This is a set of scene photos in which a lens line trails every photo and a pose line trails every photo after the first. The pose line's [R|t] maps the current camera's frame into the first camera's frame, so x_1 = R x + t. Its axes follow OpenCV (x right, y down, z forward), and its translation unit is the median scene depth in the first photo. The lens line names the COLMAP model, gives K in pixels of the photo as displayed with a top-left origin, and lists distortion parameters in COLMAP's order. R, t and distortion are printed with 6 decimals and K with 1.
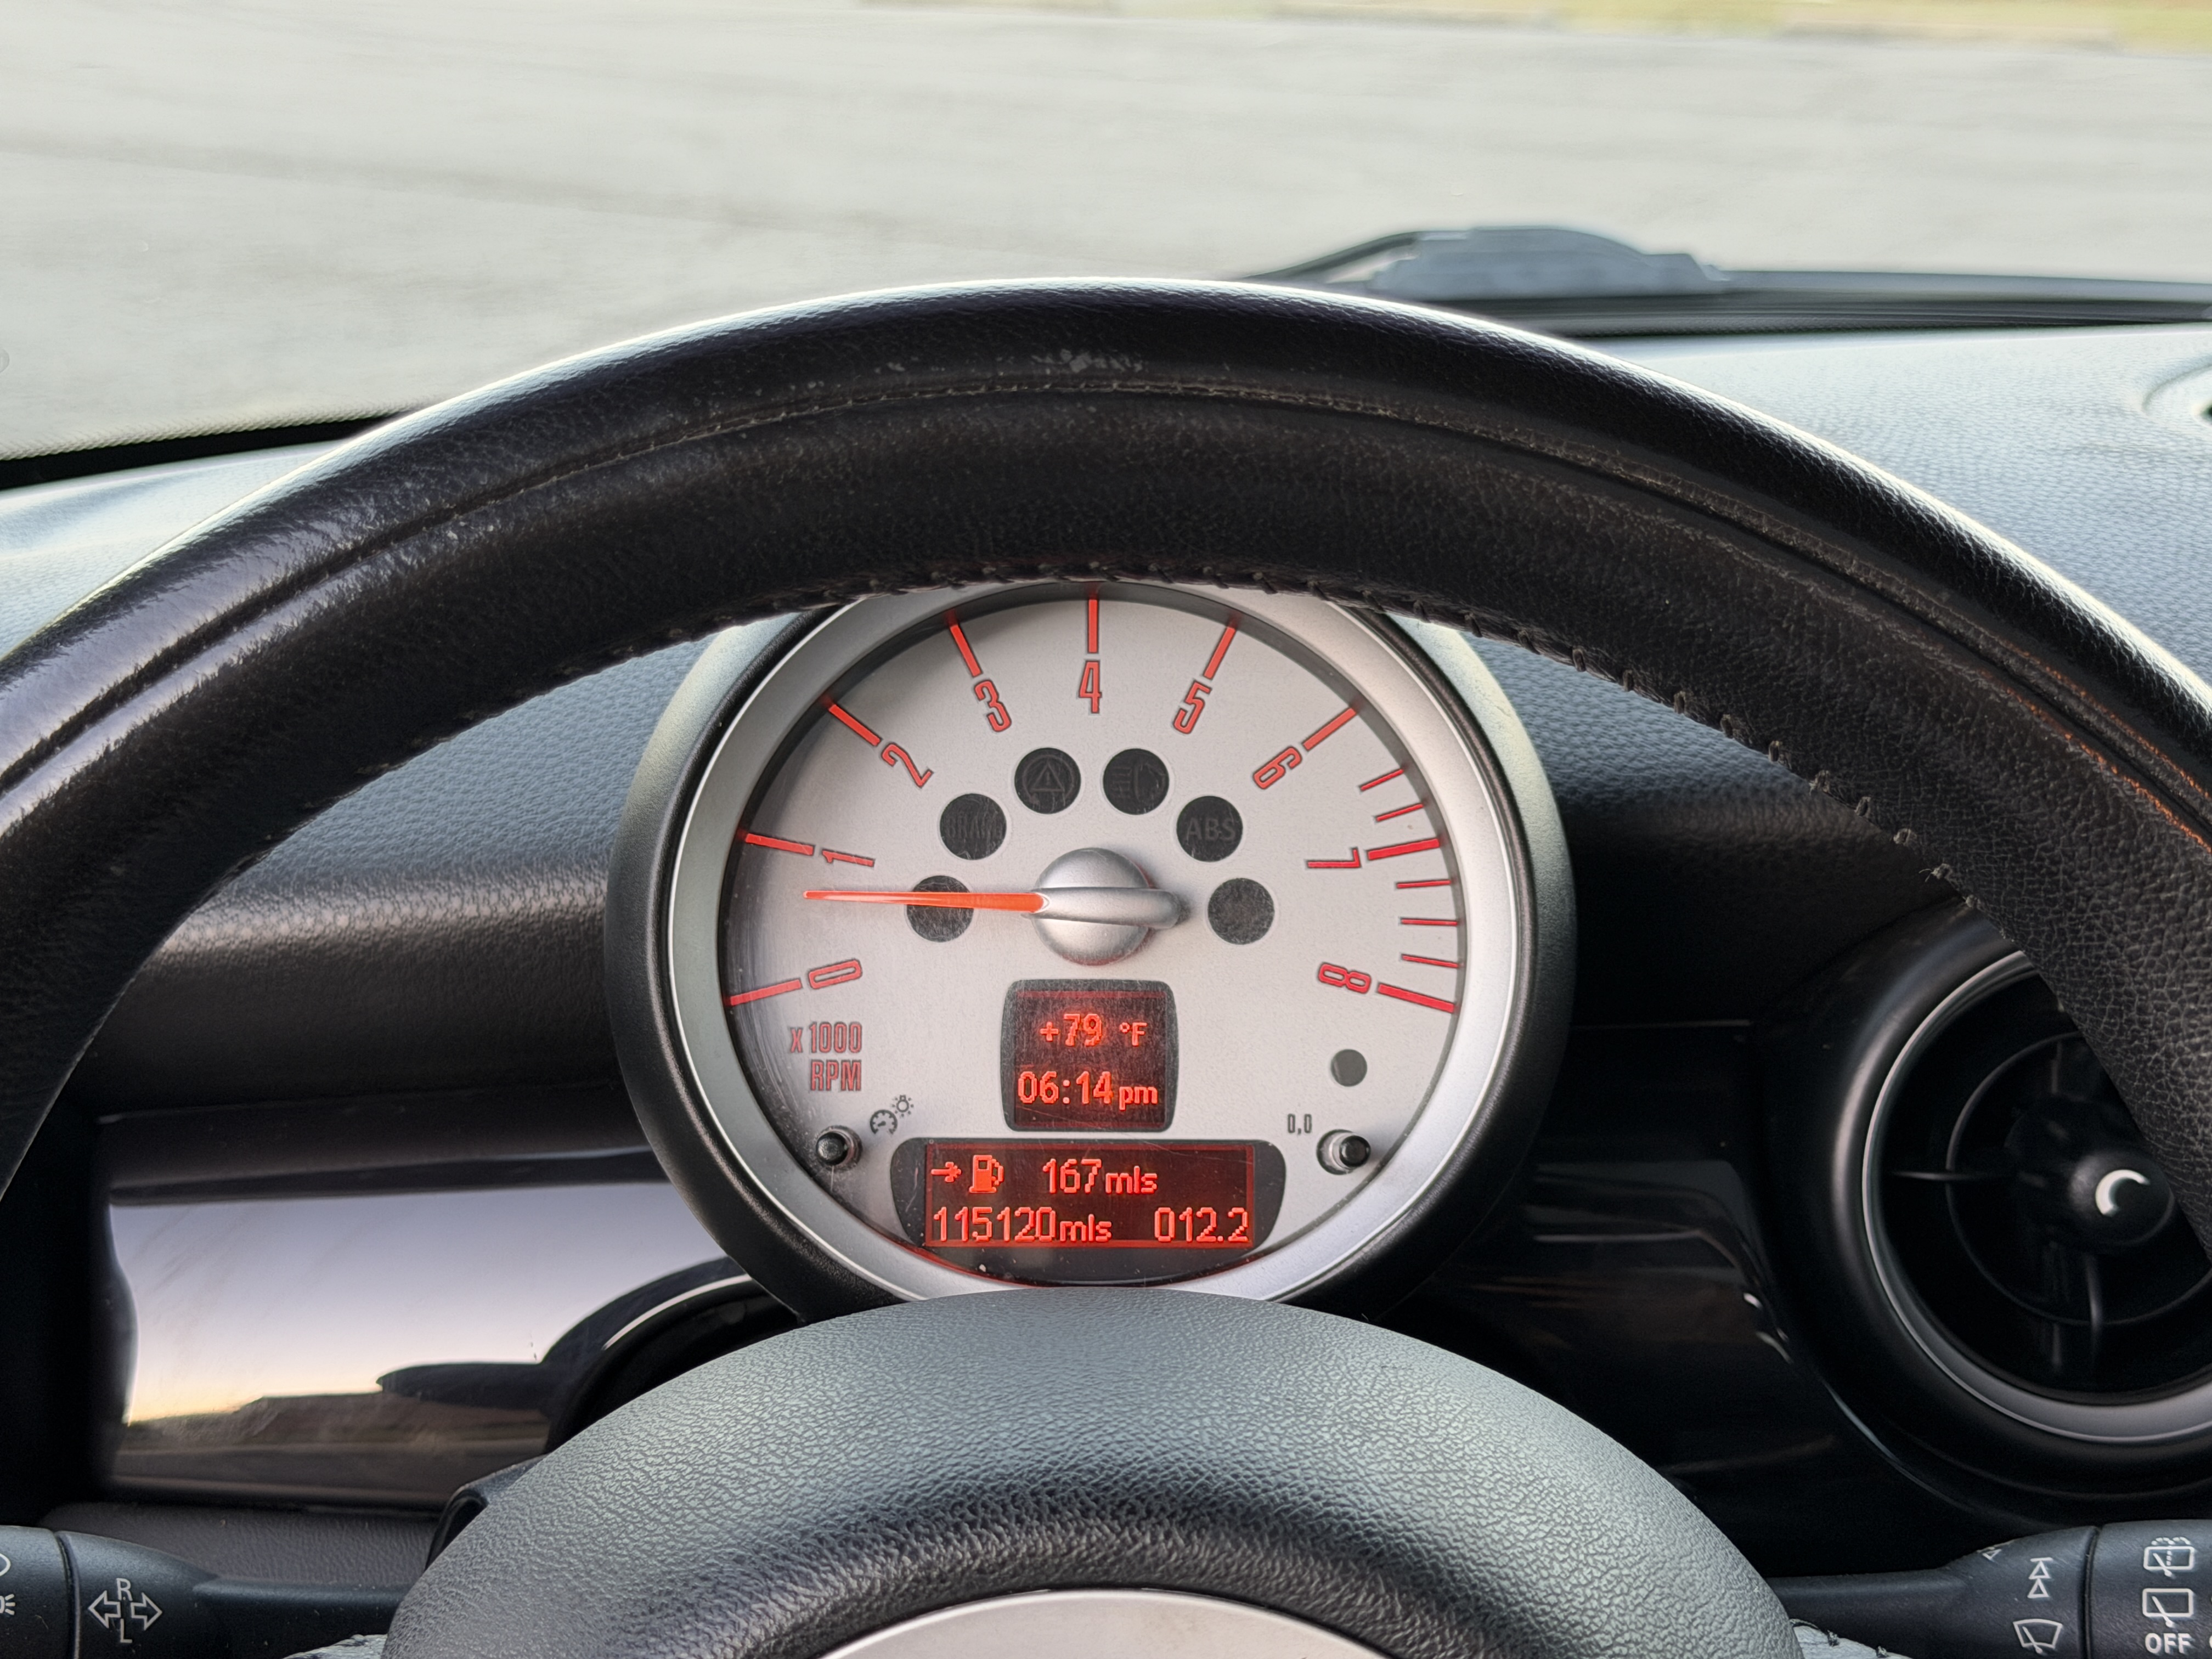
lens RADIAL K [[3333.1, 0, 1103.2], [0, 3333.1, 833.0], [0, 0, 1]] dist [0.312774, 0.000000]
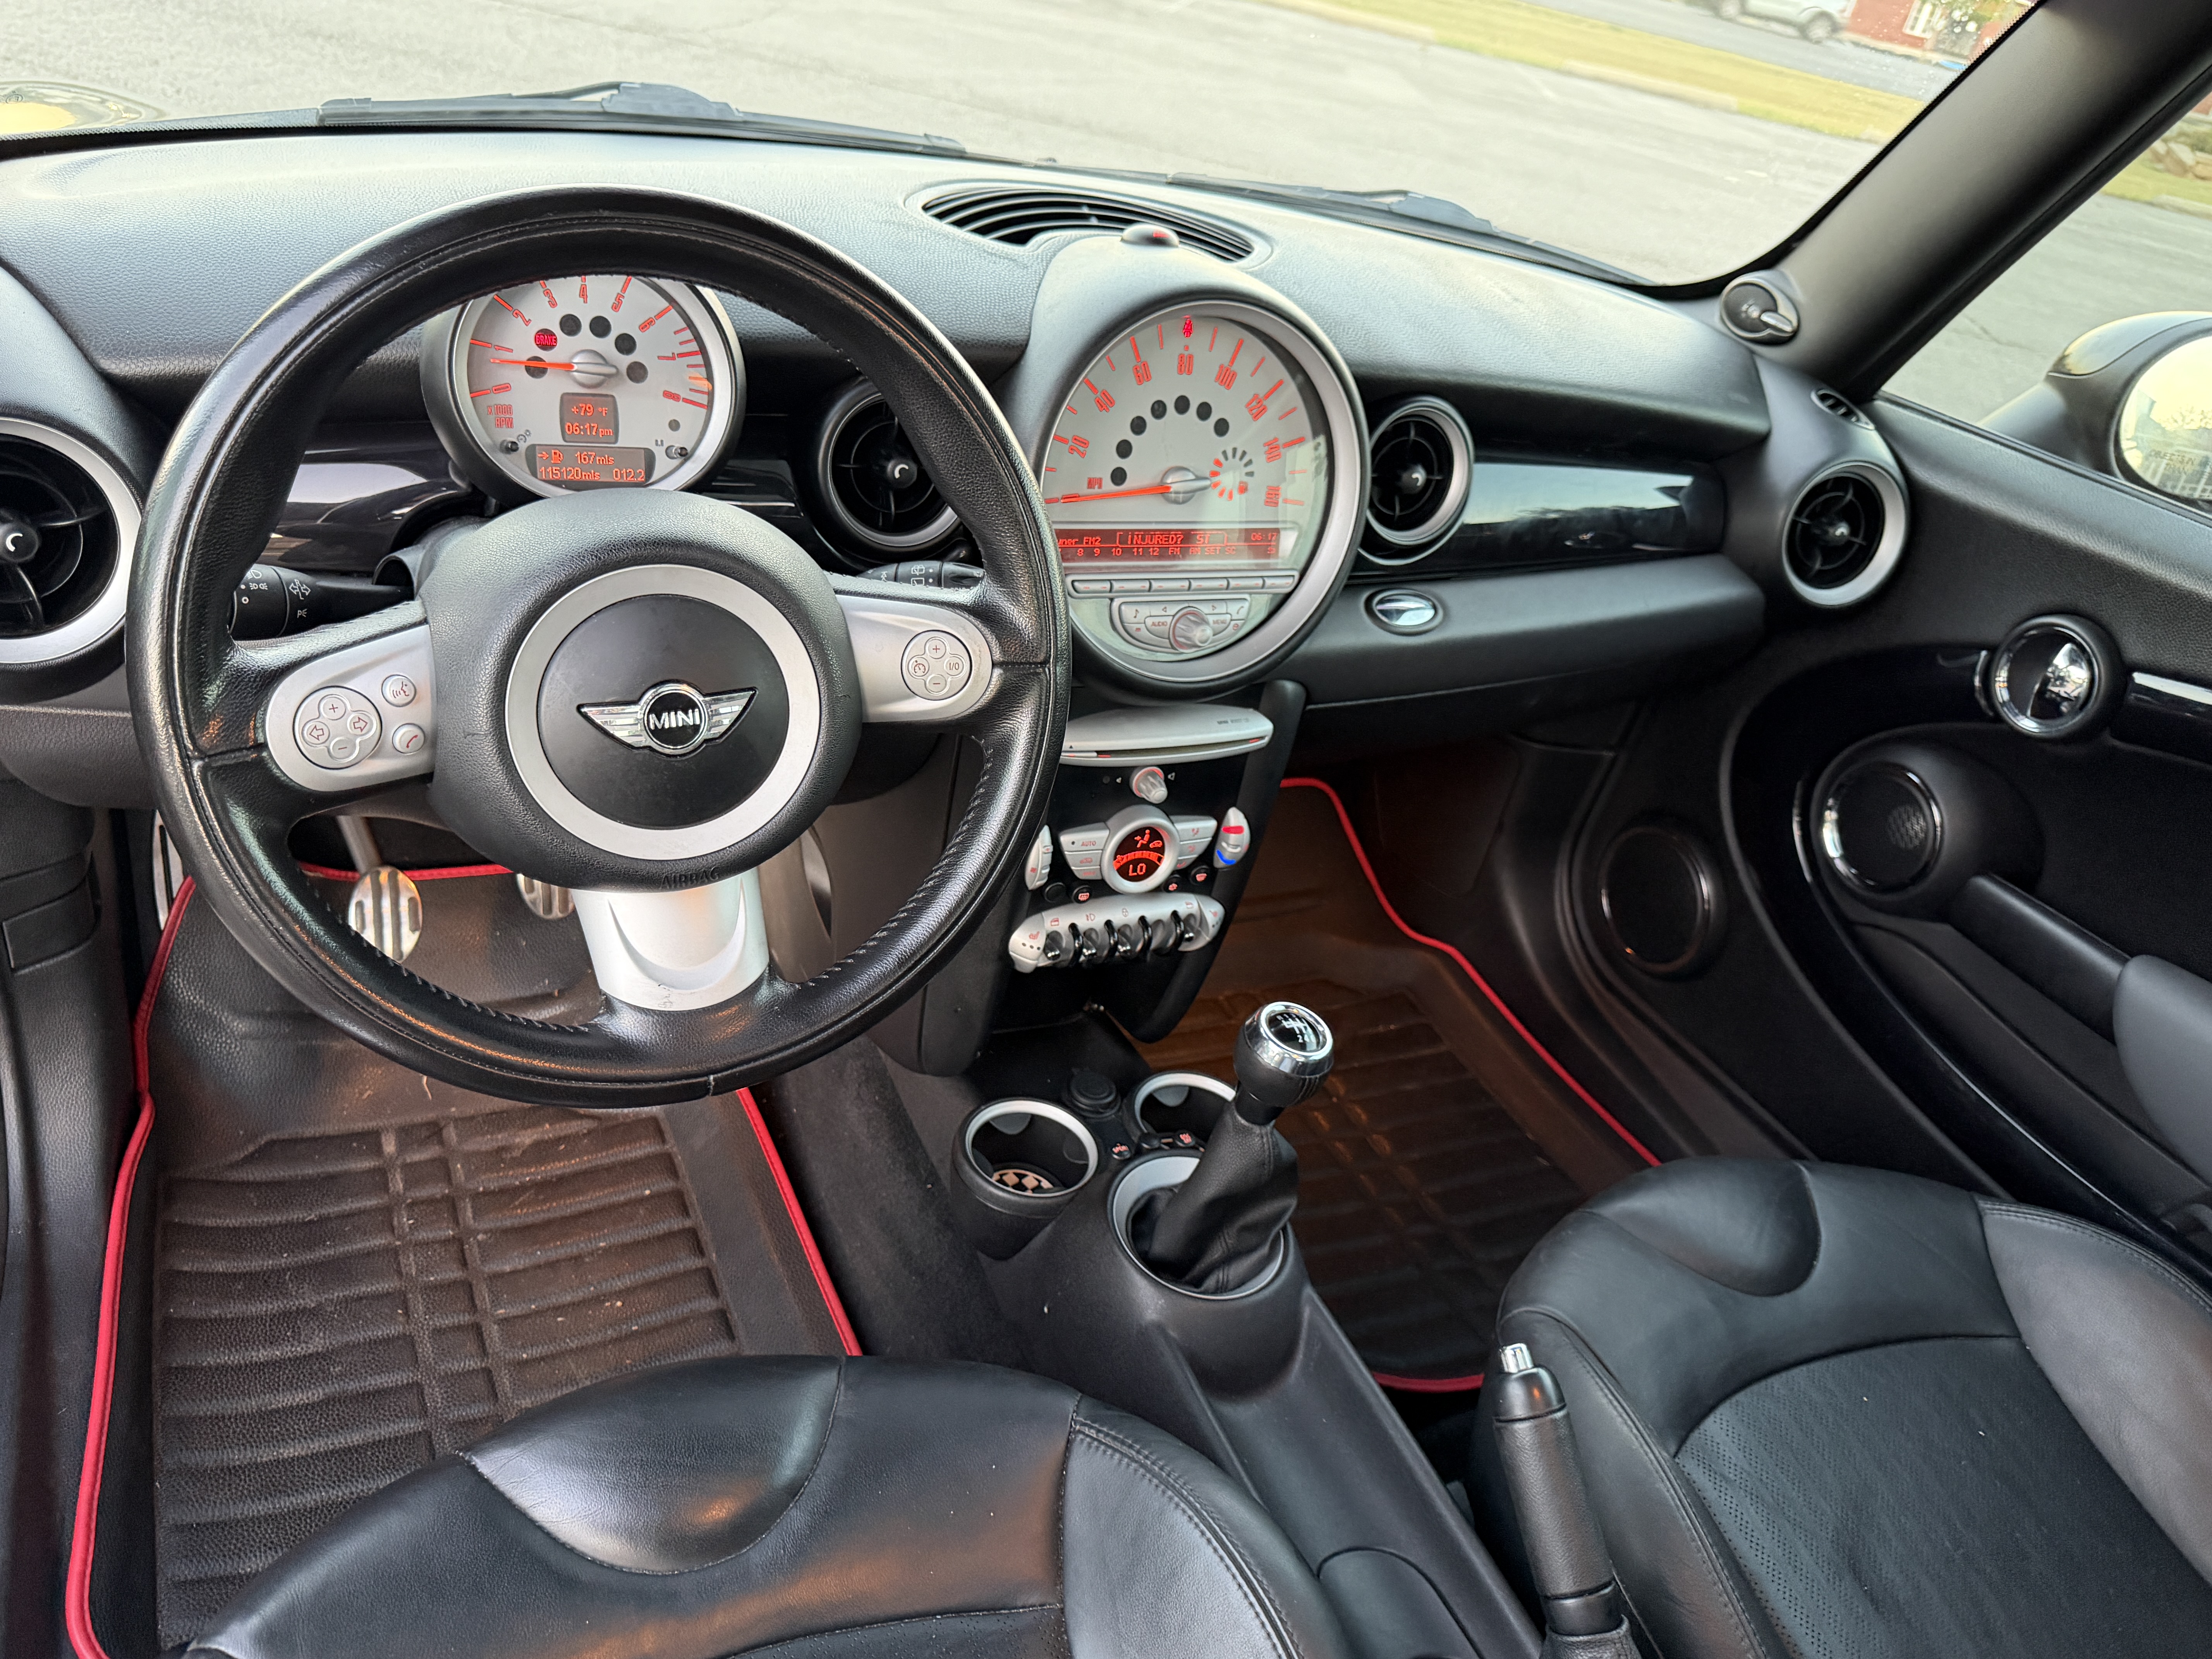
lens RADIAL K [[1601.9, 0, 1128.6], [0, 1601.9, 823.0], [0, 0, 1]] dist [0.031971, -0.043459]
pose [[0.907842, -0.076810, 0.412218, -0.194234], [-0.040958, 0.962135, 0.269480, 0.004560], [-0.417308, -0.261528, 0.870320, -0.611112]]
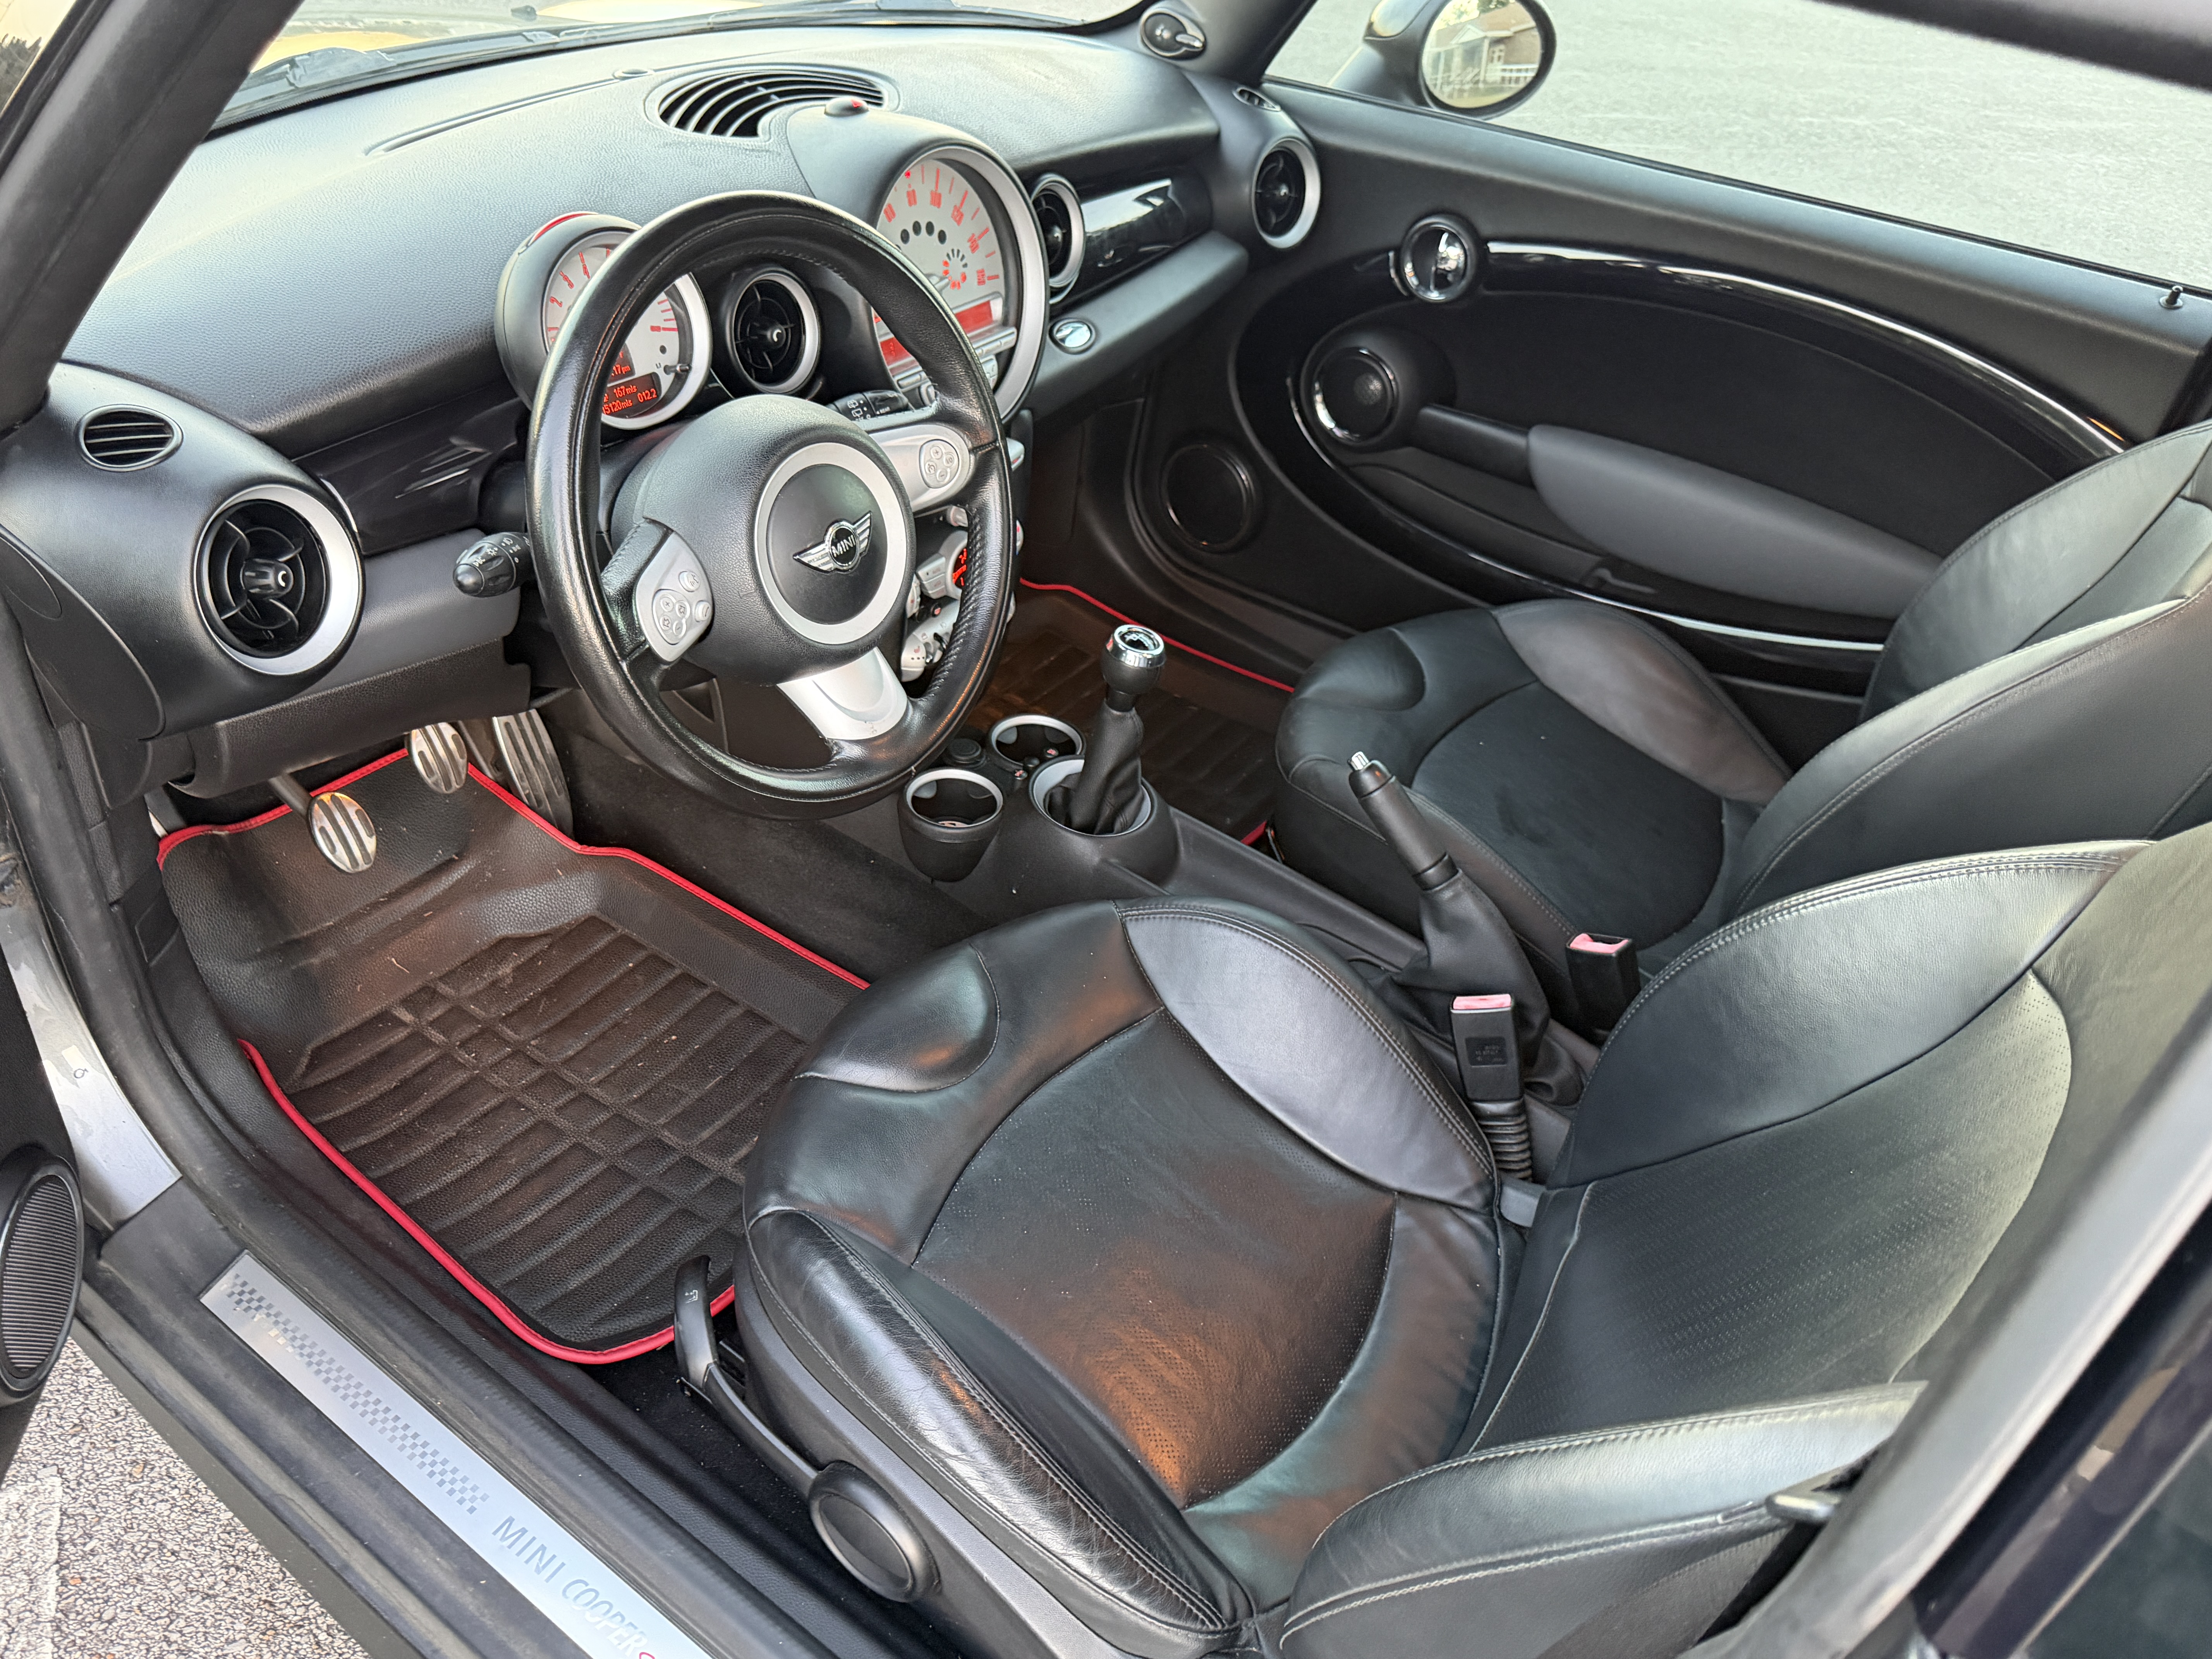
lens RADIAL K [[1601.9, 0, 1100.2], [0, 1601.9, 833.0], [0, 0, 1]] dist [0.031971, -0.043459]
pose [[0.601644, -0.456840, 0.655226, -1.227956], [0.149934, 0.870309, 0.469128, -0.273814], [-0.784566, -0.184007, 0.592113, -0.775171]]
